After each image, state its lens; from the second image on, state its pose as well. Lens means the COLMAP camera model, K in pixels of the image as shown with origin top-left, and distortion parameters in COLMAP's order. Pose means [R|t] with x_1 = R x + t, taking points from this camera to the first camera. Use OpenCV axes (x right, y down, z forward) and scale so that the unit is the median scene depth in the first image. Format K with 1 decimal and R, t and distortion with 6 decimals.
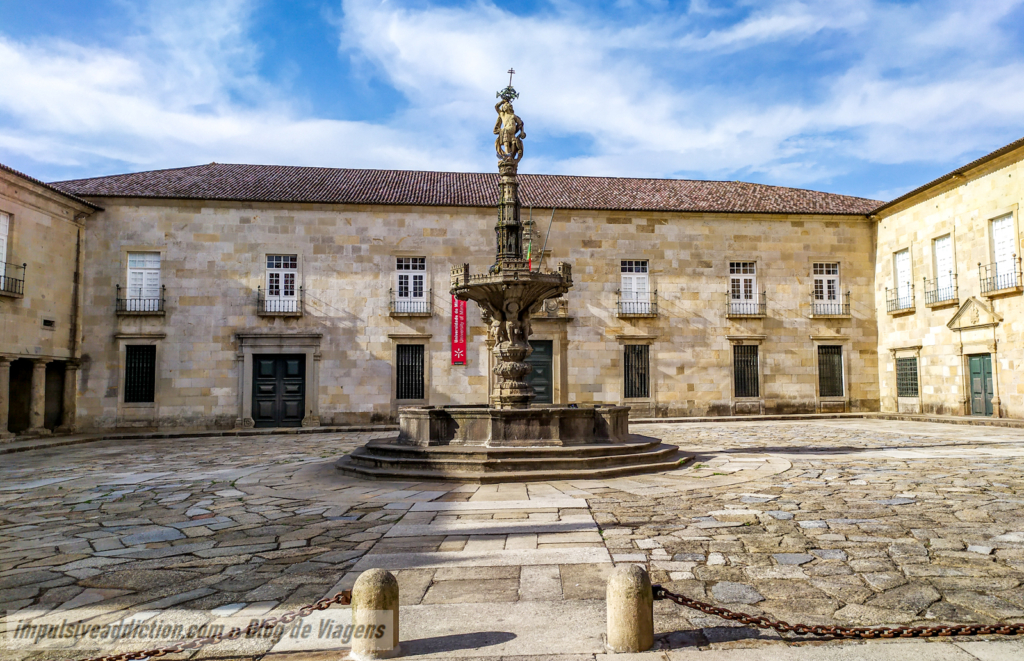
lens RADIAL K [[789.9, 0, 520.9], [0, 789.9, 338.3], [0, 0, 1]] dist [0.132947, 0.010559]
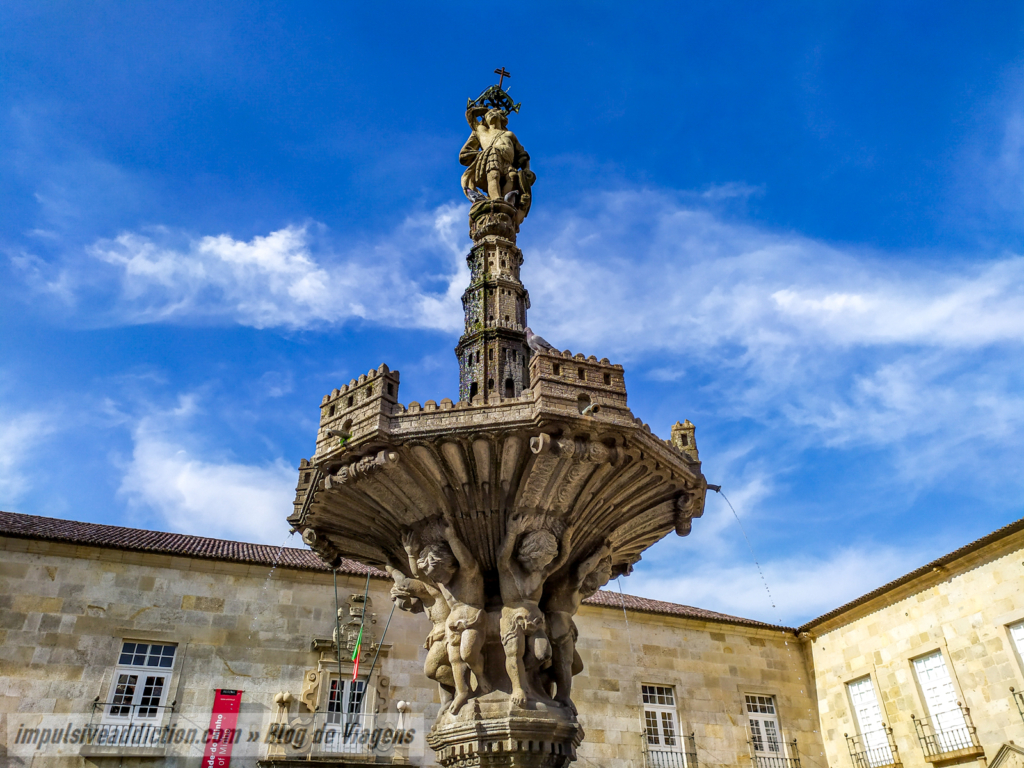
lens RADIAL K [[768.9, 0, 514.2], [0, 768.9, 386.6], [0, 0, 1]] dist [0.048793, -0.027863]
pose [[0.961991, 0.140849, 0.233956, -0.041868], [-0.003848, 0.863630, -0.504111, 0.022112], [-0.273055, 0.484050, 0.831346, 0.357801]]
